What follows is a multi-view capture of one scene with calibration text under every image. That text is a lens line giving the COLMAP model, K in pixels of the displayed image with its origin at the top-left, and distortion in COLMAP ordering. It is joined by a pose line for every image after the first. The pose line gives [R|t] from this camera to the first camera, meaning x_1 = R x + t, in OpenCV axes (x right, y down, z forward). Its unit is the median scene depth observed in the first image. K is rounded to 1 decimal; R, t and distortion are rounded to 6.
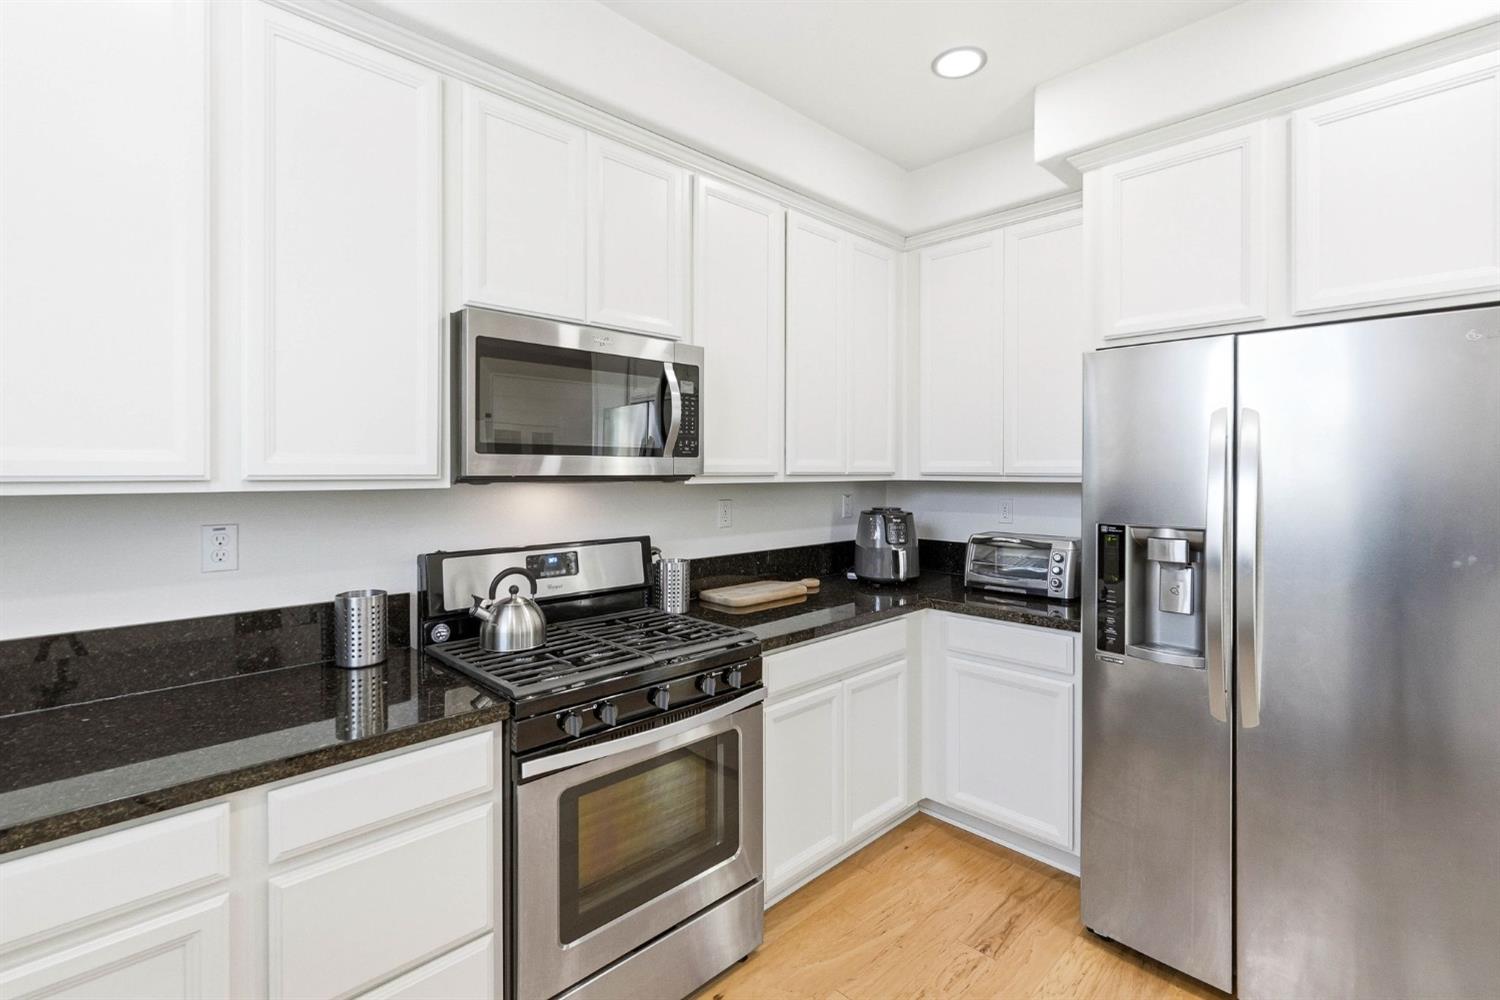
lens RADIAL K [[684.7, 0, 754.1], [0, 684.7, 473.9], [0, 0, 1]] dist [0.000102, 0.000474]
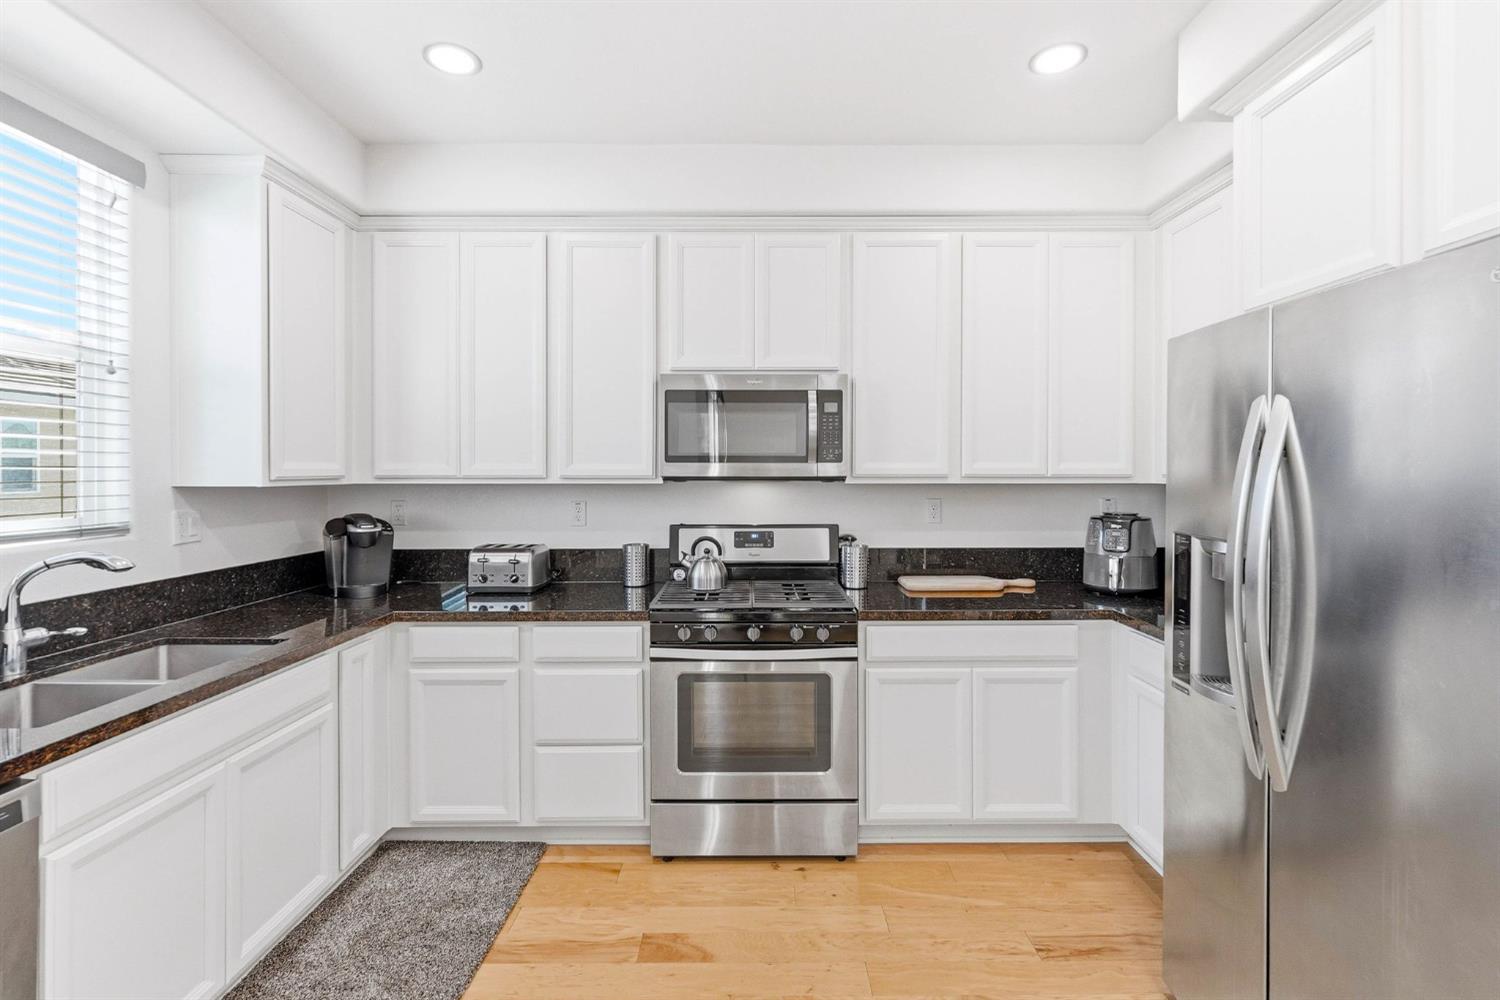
lens RADIAL K [[684.7, 0, 754.1], [0, 684.7, 473.9], [0, 0, 1]] dist [0.000102, 0.000474]
pose [[0.710741, 0.000355, -0.703453, 0.746470], [-0.000884, 1.000000, -0.000388, -0.002423], [0.703453, 0.000898, 0.710741, -0.010351]]
